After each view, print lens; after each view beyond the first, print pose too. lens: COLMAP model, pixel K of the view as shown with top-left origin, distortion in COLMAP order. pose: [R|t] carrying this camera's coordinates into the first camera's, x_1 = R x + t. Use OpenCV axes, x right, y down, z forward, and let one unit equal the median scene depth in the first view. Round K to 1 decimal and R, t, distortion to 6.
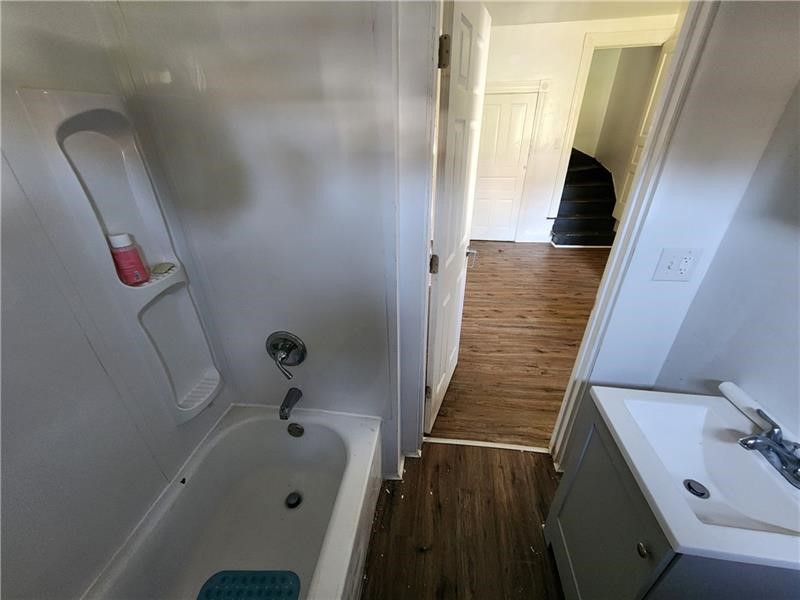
lens RADIAL K [[326.6, 0, 398.5], [0, 326.6, 301.9], [0, 0, 1]] dist [0.004837, -0.000029]
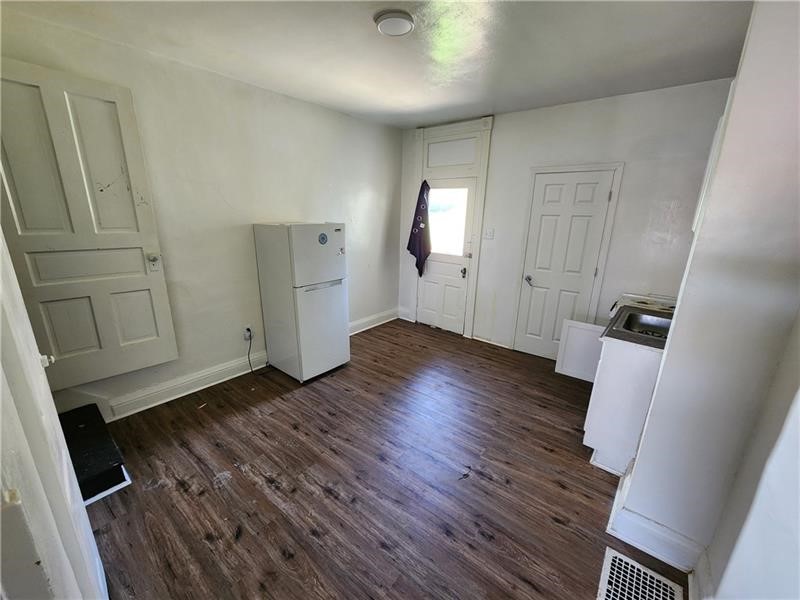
lens RADIAL K [[326.6, 0, 400.1], [0, 326.6, 300.5], [0, 0, 1]] dist [0.004837, -0.000029]
pose [[-0.848997, -0.146944, 0.507554, 0.015852], [0.240671, 0.747594, 0.619016, -0.558036], [-0.470405, 0.647696, -0.599340, 1.017857]]
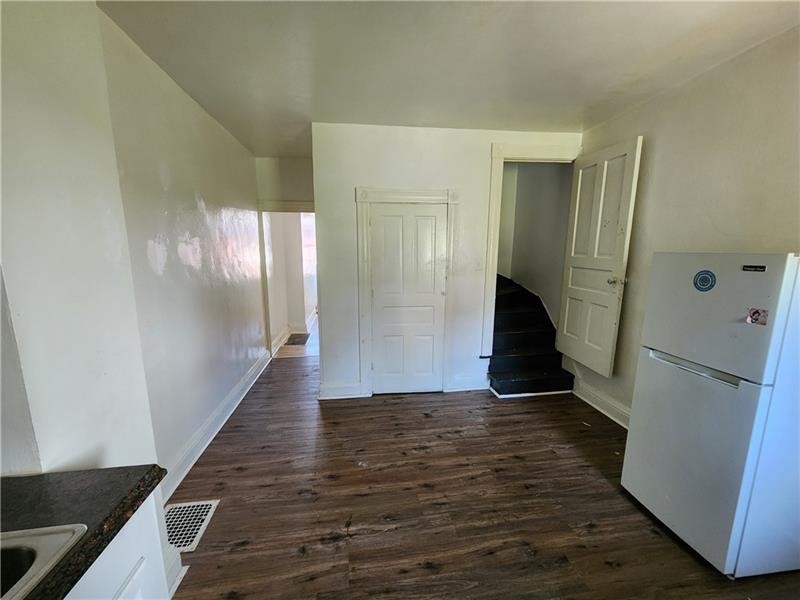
lens RADIAL K [[326.6, 0, 396.0], [0, 326.6, 305.4], [0, 0, 1]] dist [0.004837, -0.000029]
pose [[0.964884, -0.029974, 0.260962, 0.097046], [0.110860, 0.947124, -0.301109, -0.183547], [-0.238138, 0.319465, 0.917187, 0.375882]]
